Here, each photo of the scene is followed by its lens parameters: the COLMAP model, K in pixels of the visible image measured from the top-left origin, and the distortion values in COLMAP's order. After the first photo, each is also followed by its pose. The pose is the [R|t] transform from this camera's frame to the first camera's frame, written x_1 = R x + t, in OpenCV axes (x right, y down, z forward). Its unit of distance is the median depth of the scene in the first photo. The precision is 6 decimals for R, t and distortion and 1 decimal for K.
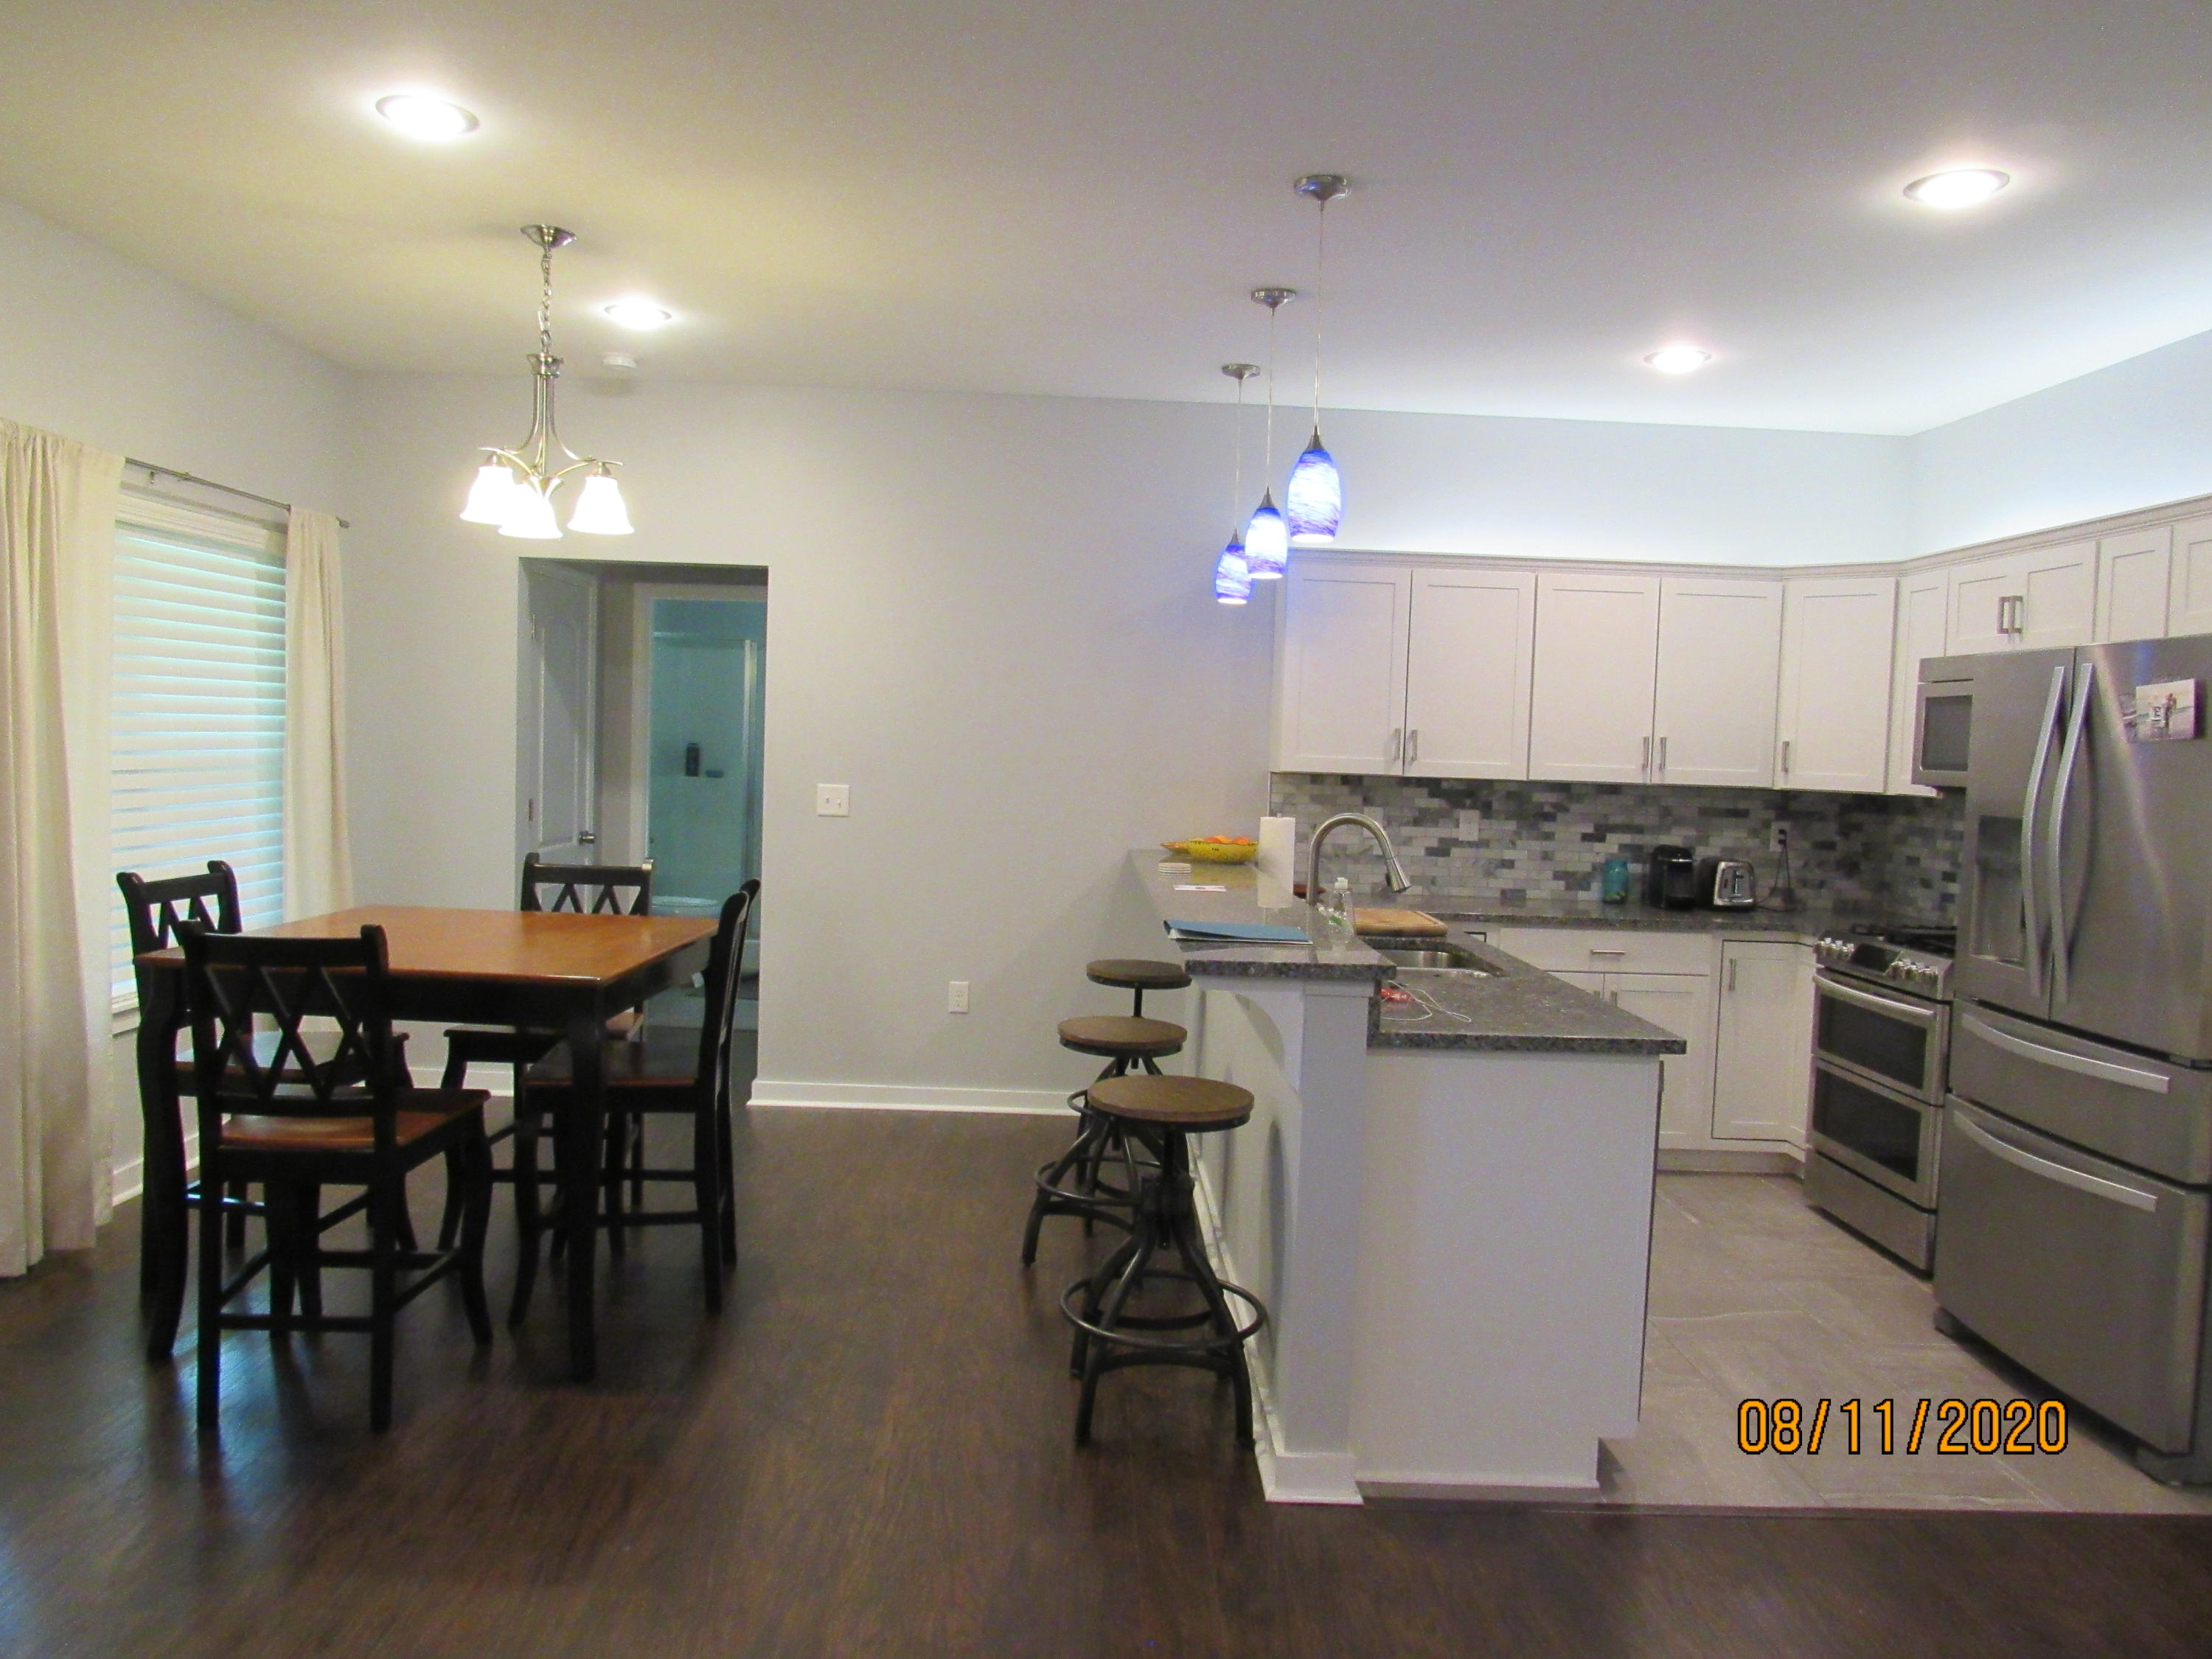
lens RADIAL K [[1580.9, 0, 1102.9], [0, 1580.9, 829.5], [0, 0, 1]] dist [-0.026684, 0.003268]
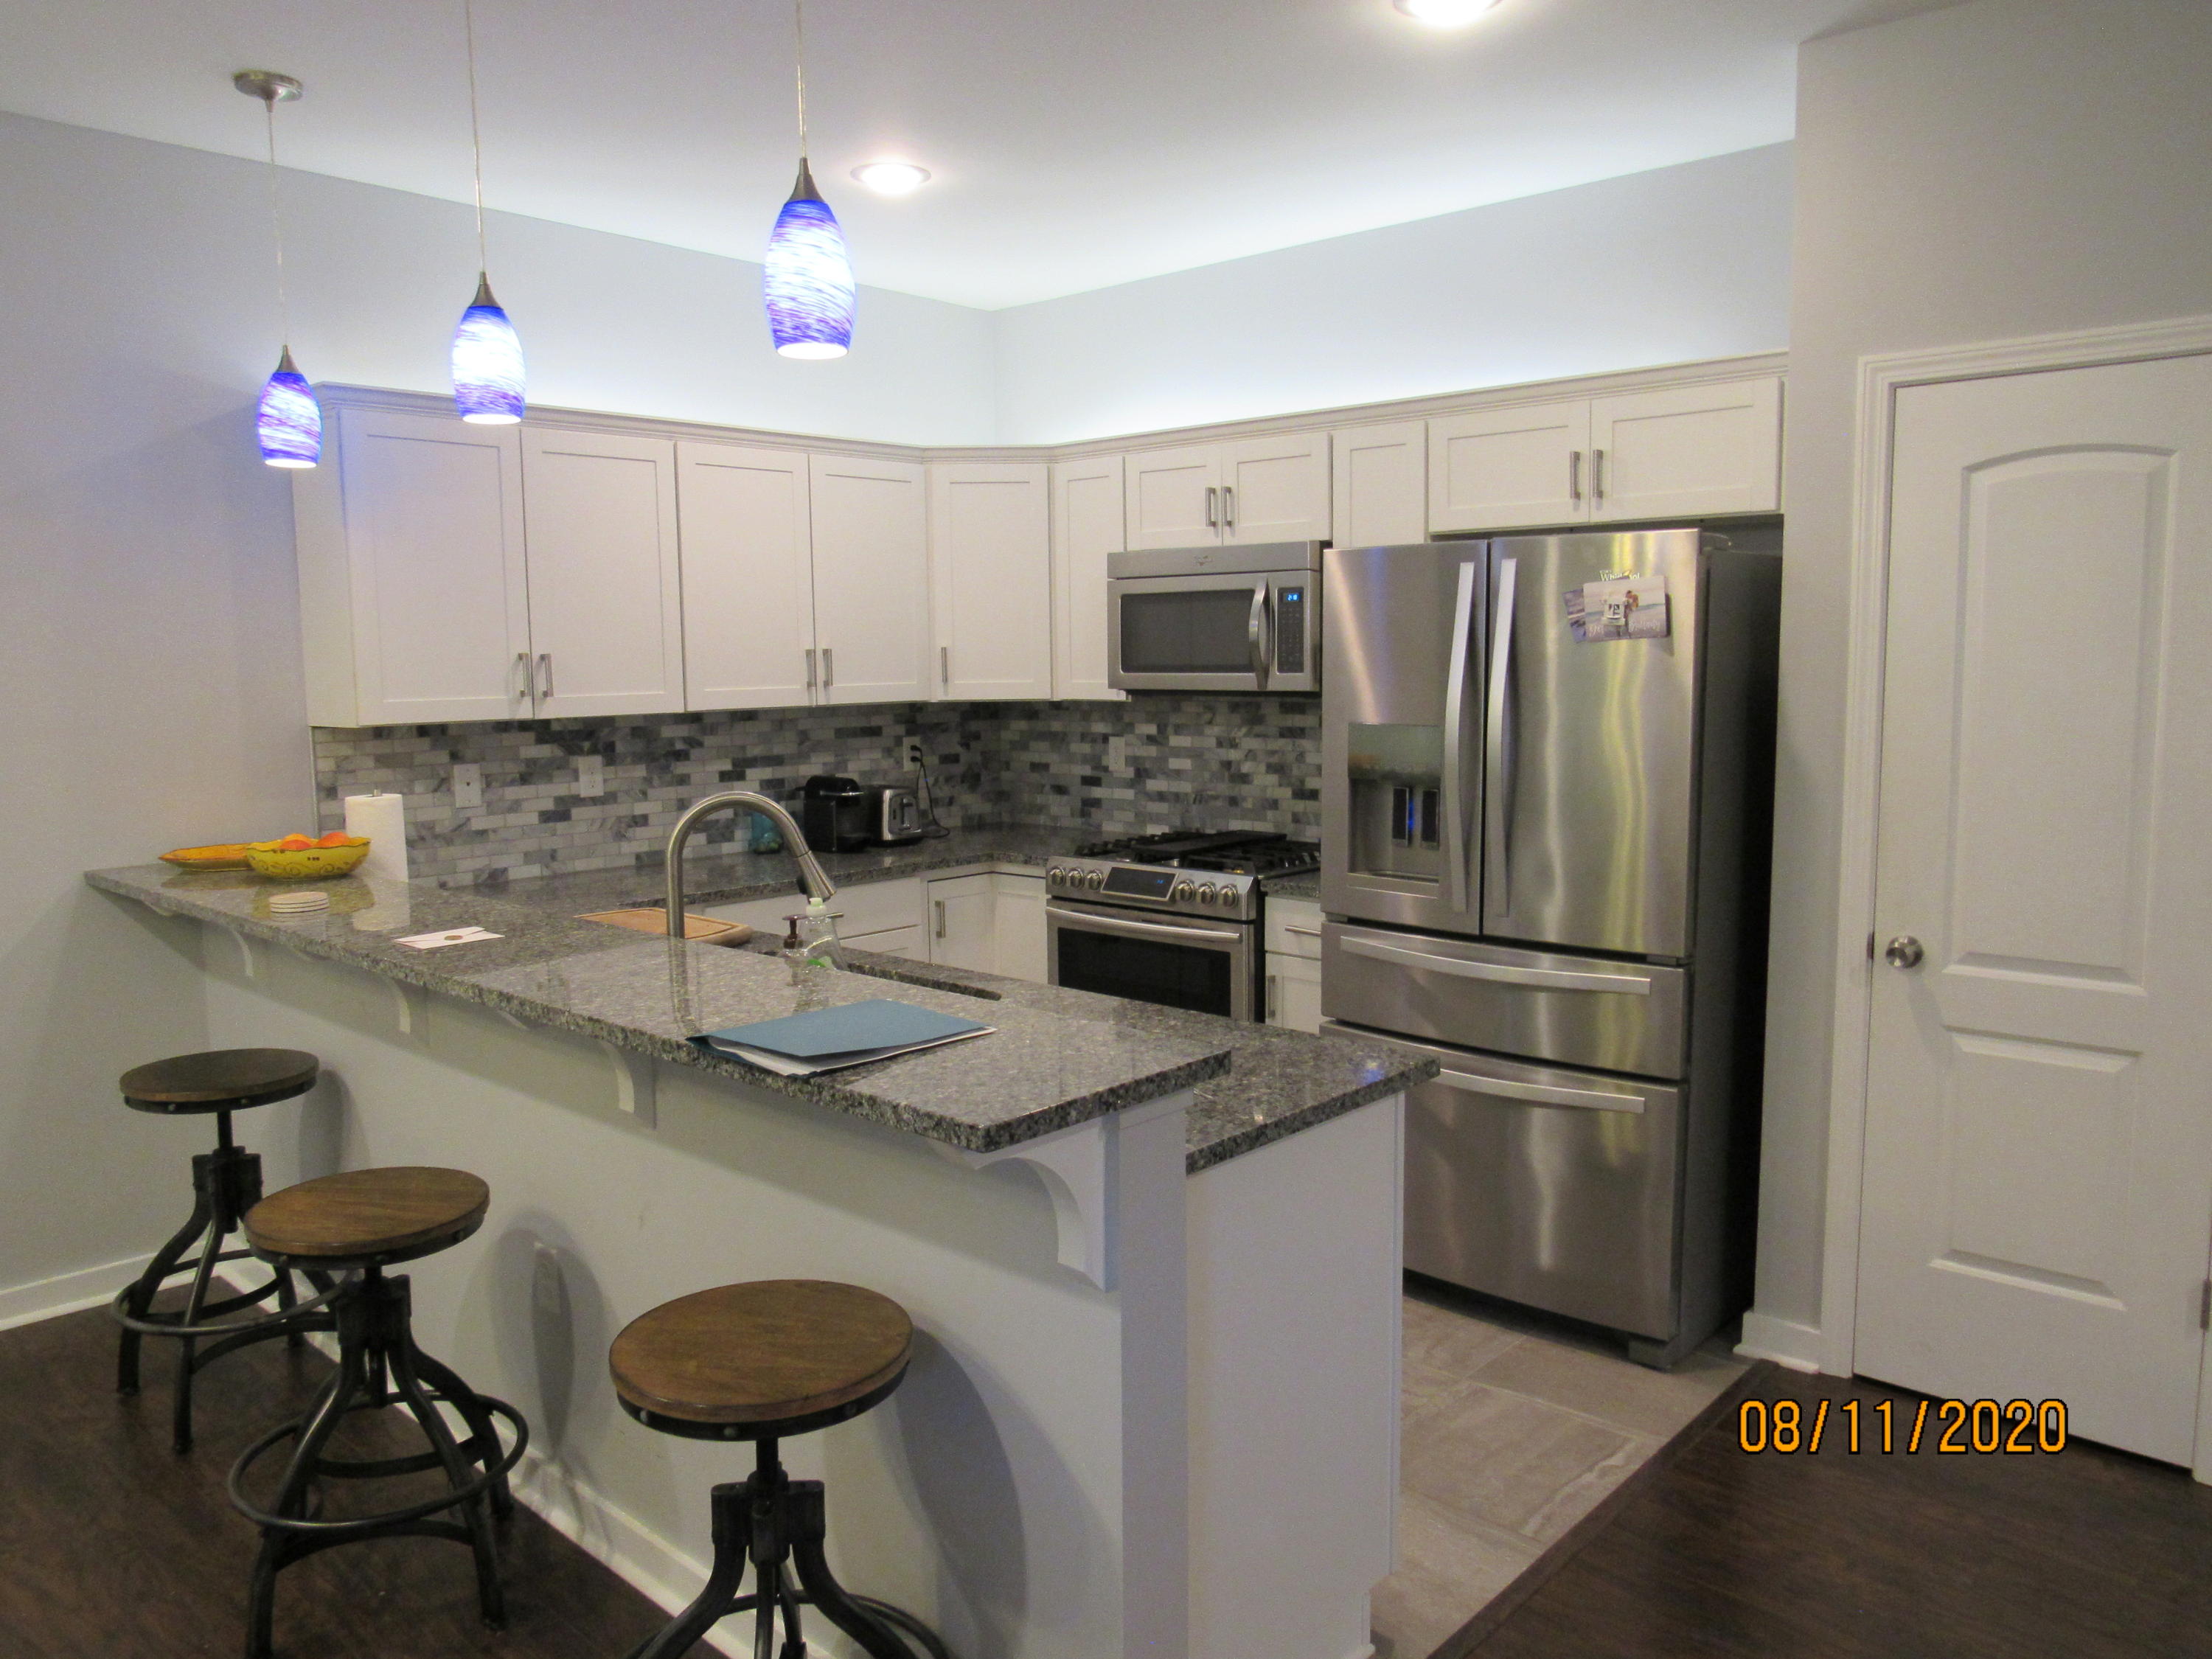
lens RADIAL K [[1580.9, 0, 1103.6], [0, 1580.9, 832.1], [0, 0, 1]] dist [-0.026684, 0.003268]
pose [[0.690614, -0.124973, 0.712344, -0.160428], [0.076811, 0.992061, 0.099579, -0.037082], [-0.719133, -0.014055, 0.694730, 0.338658]]
